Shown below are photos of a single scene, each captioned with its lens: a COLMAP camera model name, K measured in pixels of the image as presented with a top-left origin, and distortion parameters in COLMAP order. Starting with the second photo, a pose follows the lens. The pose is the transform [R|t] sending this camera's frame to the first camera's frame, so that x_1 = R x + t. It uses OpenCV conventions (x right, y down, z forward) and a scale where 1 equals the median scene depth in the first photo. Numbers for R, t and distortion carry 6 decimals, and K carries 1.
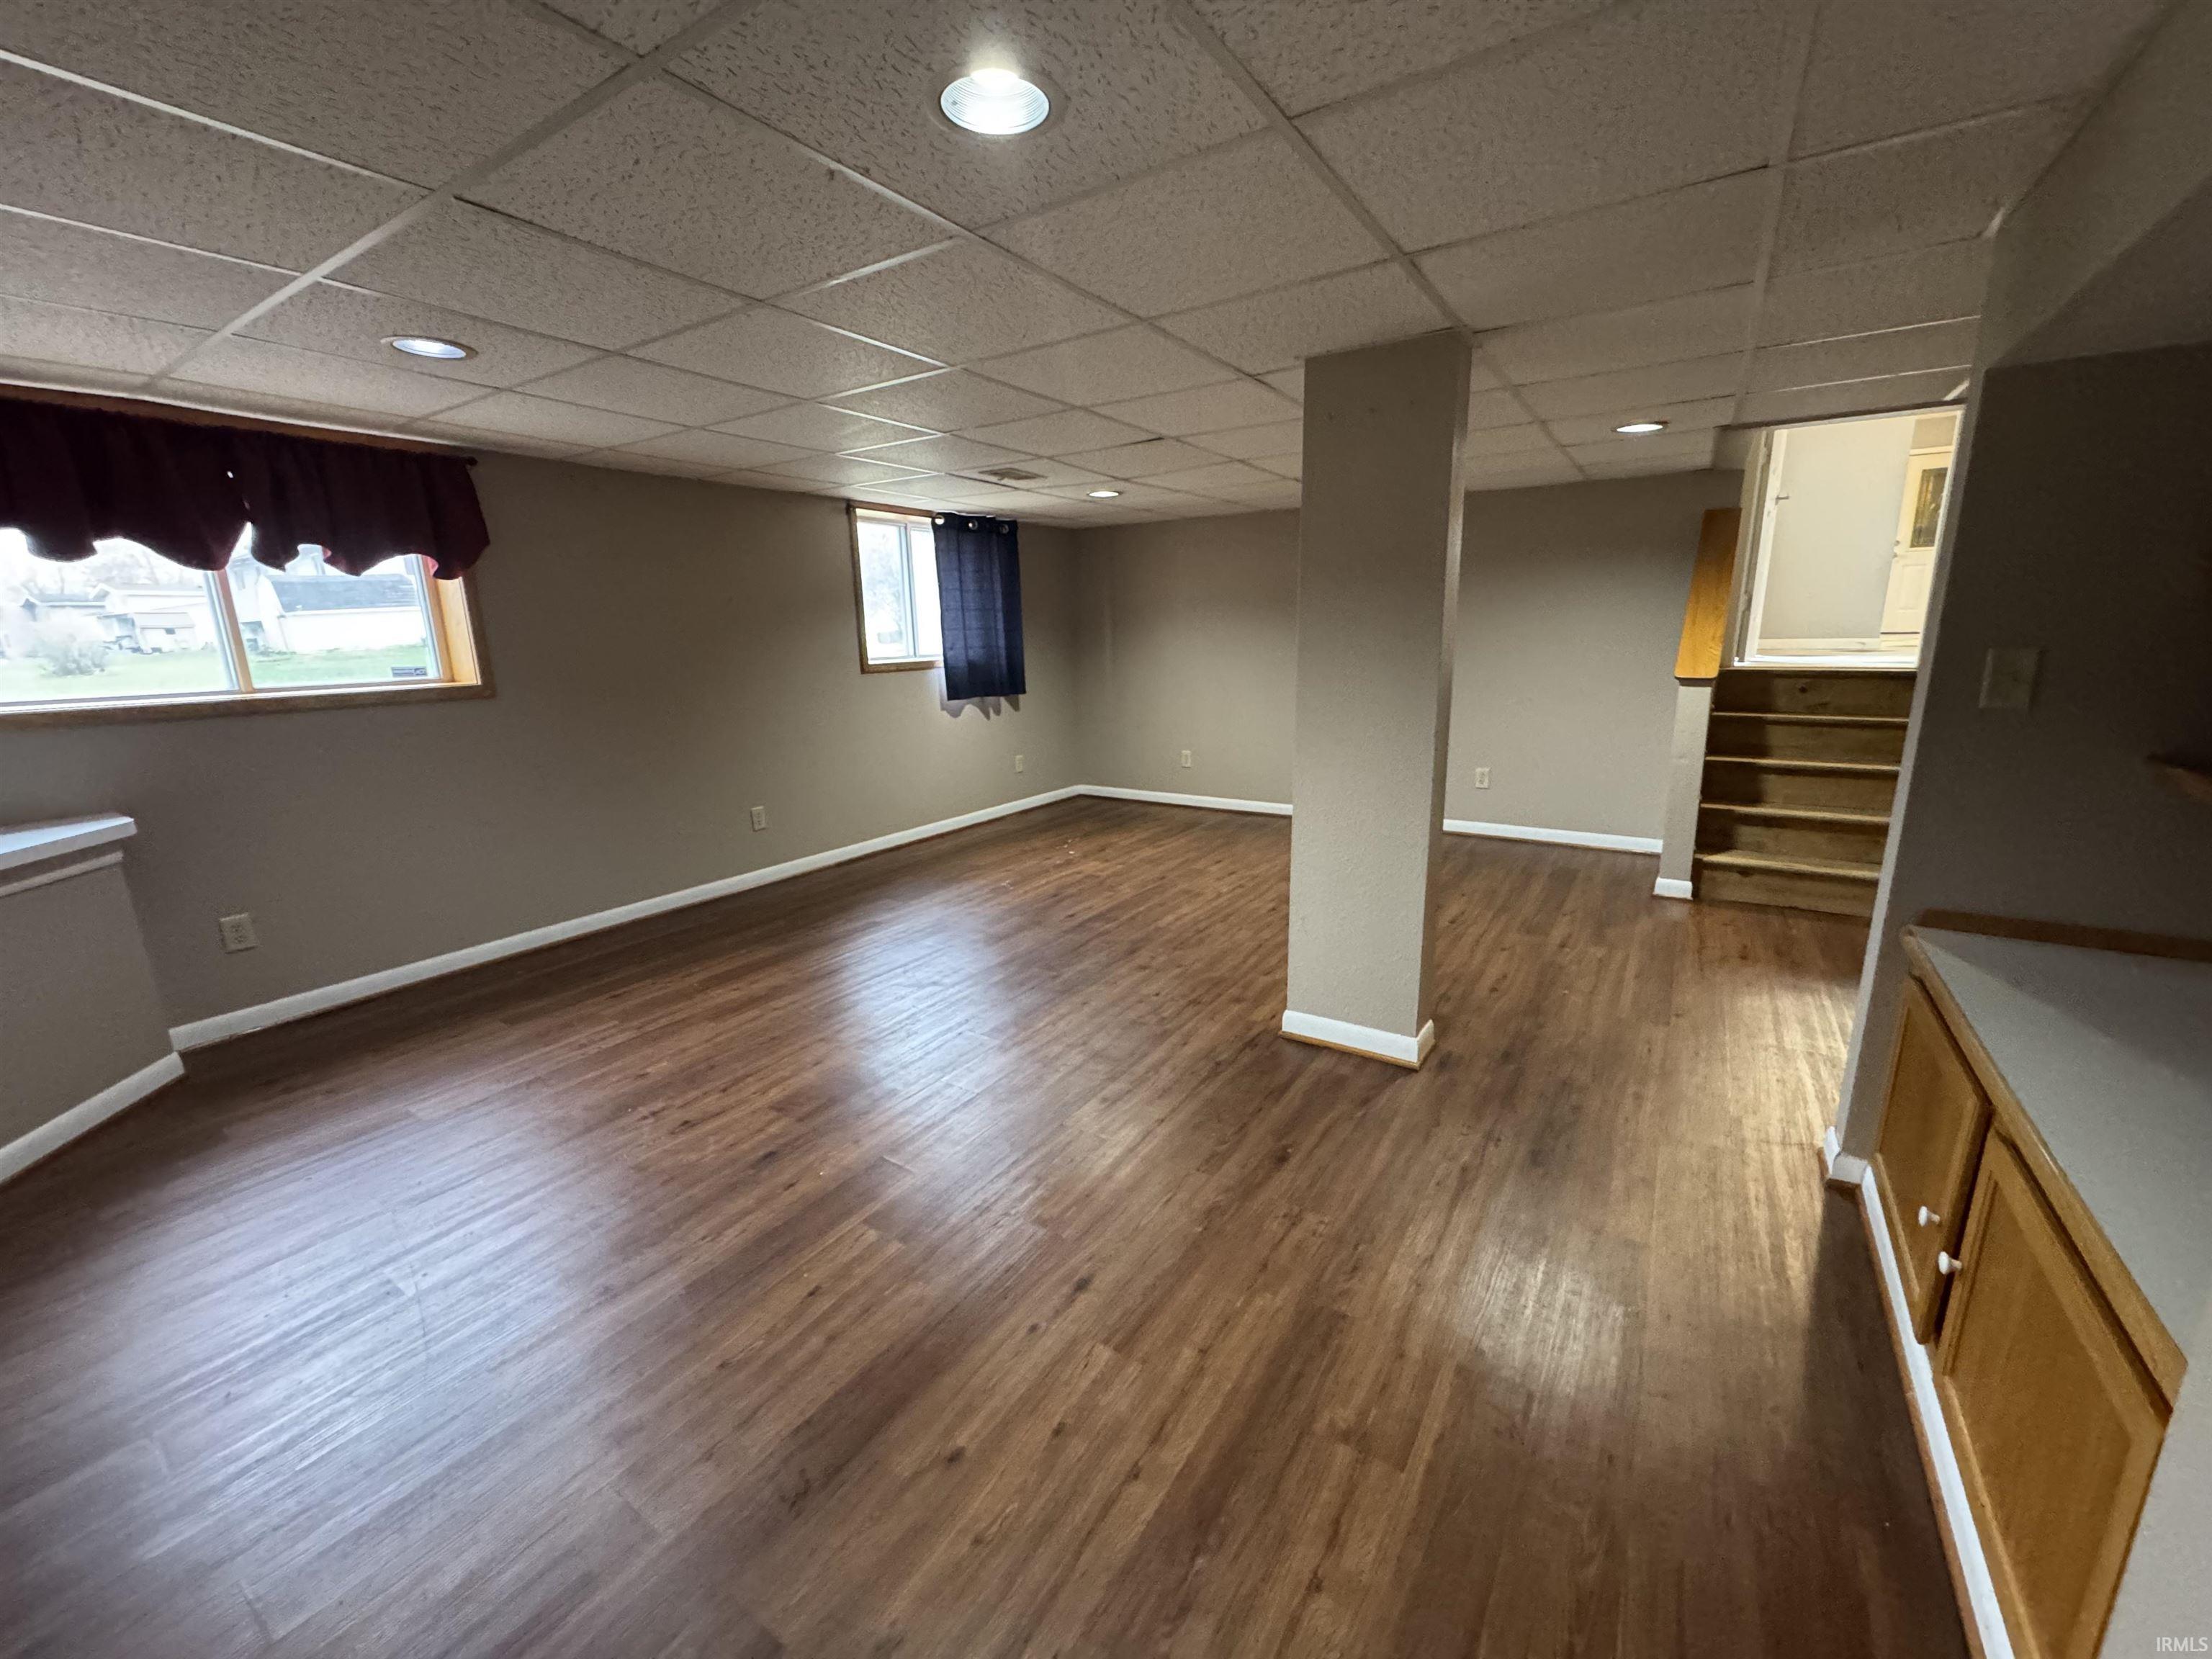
lens RADIAL K [[886.0, 0, 1108.3], [0, 886.0, 834.0], [0, 0, 1]] dist [0.001601, 0.000462]
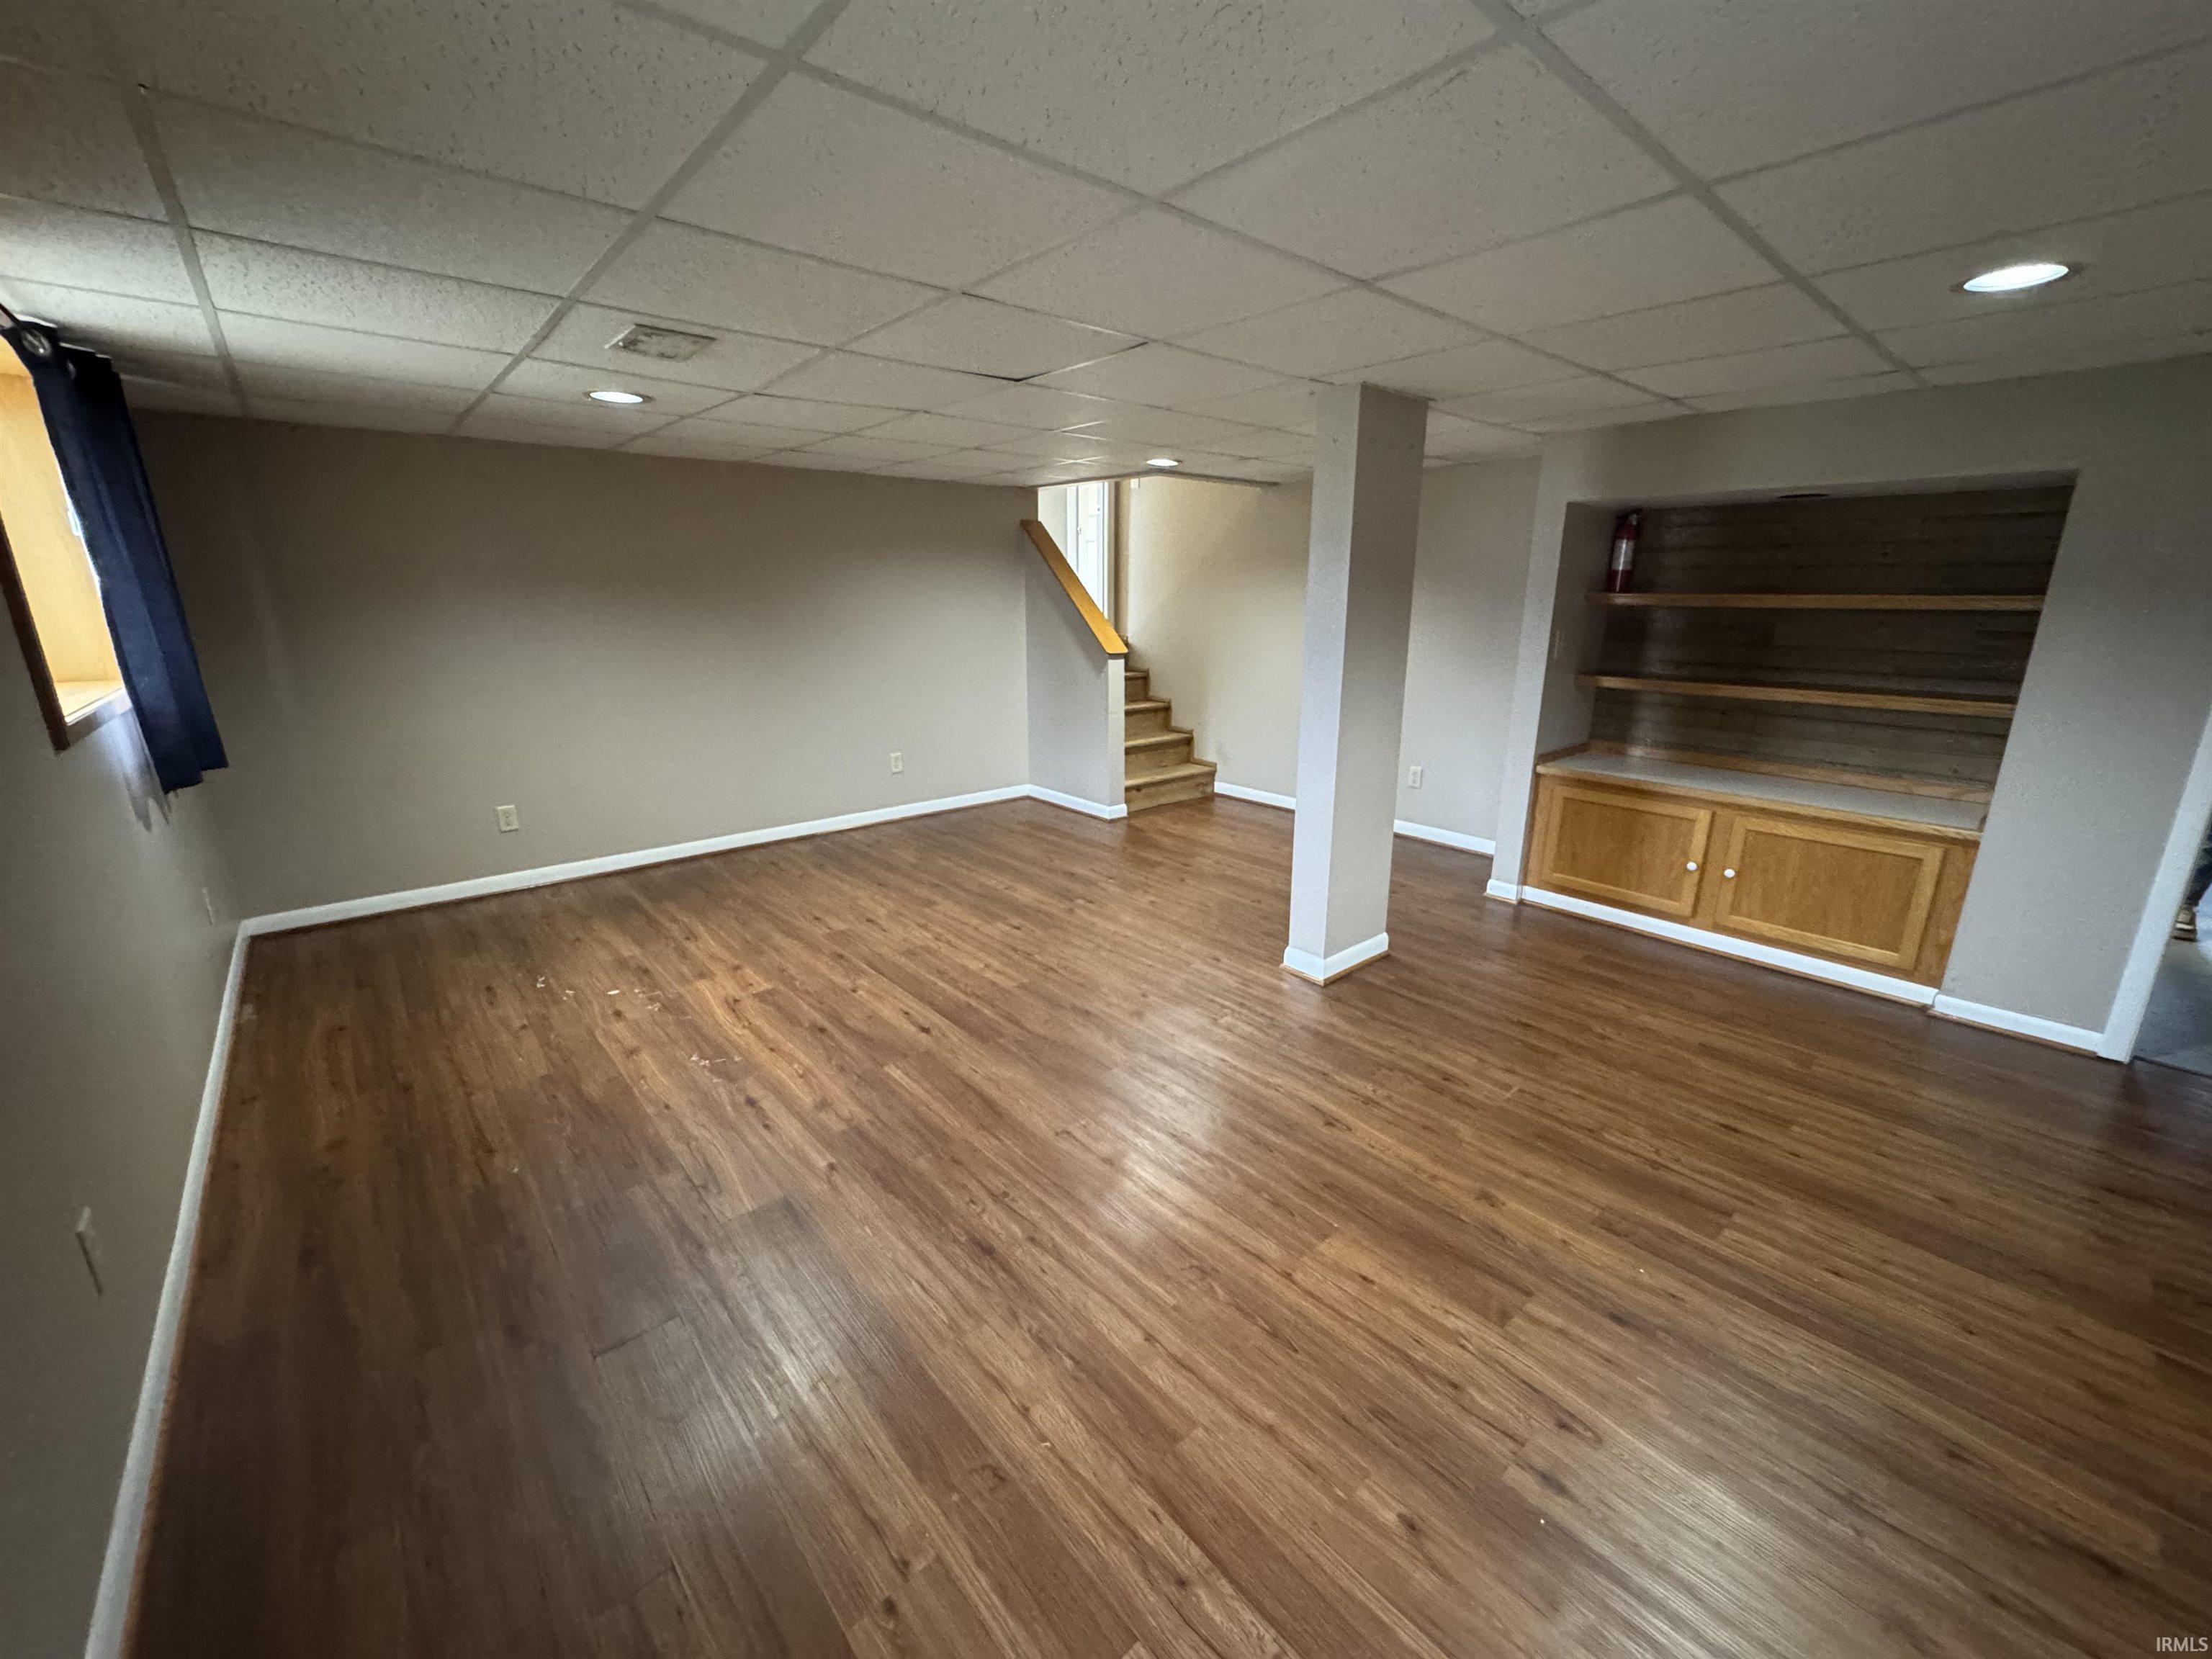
lens RADIAL K [[886.0, 0, 1107.8], [0, 886.0, 834.4], [0, 0, 1]] dist [0.001601, 0.000462]
pose [[0.269701, -0.236611, 0.933422, -0.559214], [0.215114, 0.959649, 0.181104, -0.136666], [-0.938609, 0.151948, 0.309717, 0.558002]]
